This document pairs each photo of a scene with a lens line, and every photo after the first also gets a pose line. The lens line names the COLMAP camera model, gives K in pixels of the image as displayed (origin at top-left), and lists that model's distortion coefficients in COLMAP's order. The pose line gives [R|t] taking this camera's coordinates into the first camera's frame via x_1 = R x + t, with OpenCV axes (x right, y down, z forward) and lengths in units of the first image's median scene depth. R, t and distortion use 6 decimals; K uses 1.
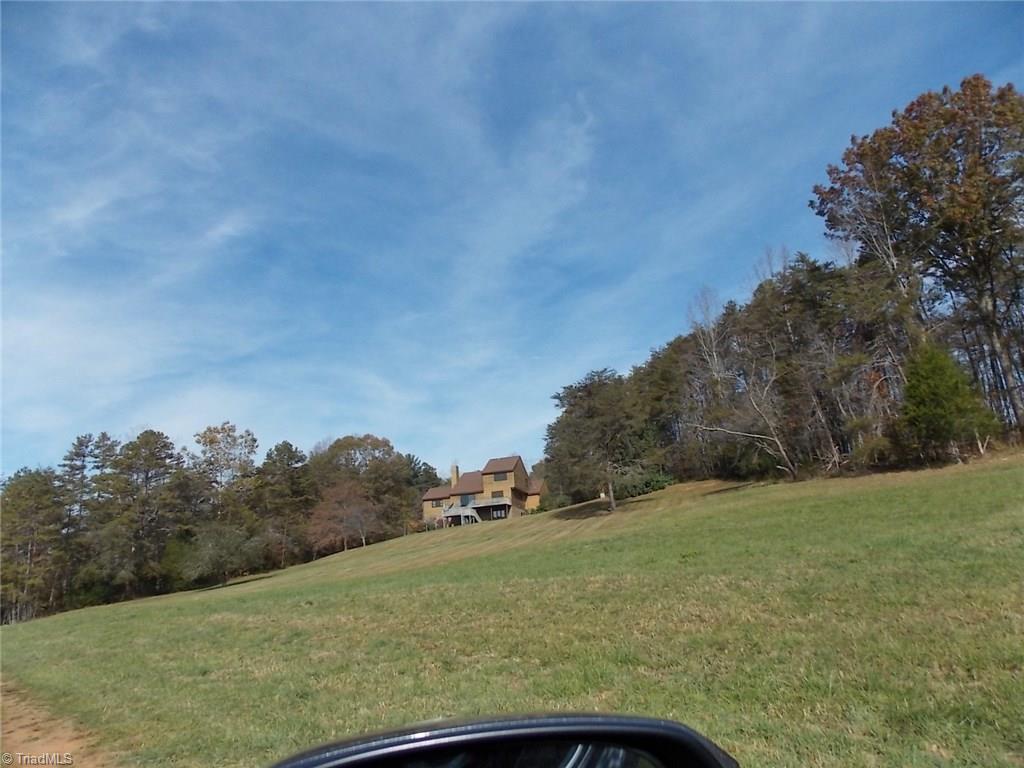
lens RADIAL K [[678.7, 0, 510.5], [0, 678.7, 384.2], [0, 0, 1]] dist [0.012533, -0.005058]
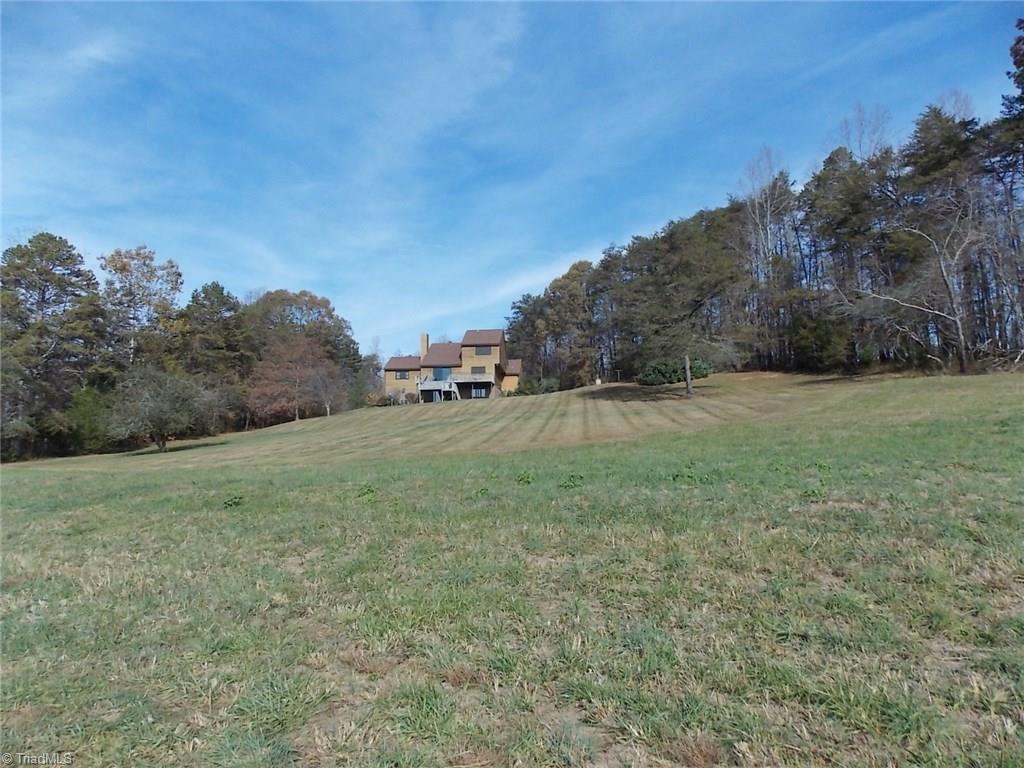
lens RADIAL K [[678.7, 0, 511.4], [0, 678.7, 381.8], [0, 0, 1]] dist [0.012533, -0.005058]
pose [[0.982206, 0.086822, 0.166534, -0.119399], [-0.111106, 0.983535, 0.142532, 0.049570], [-0.151417, -0.158498, 0.975680, 0.153811]]
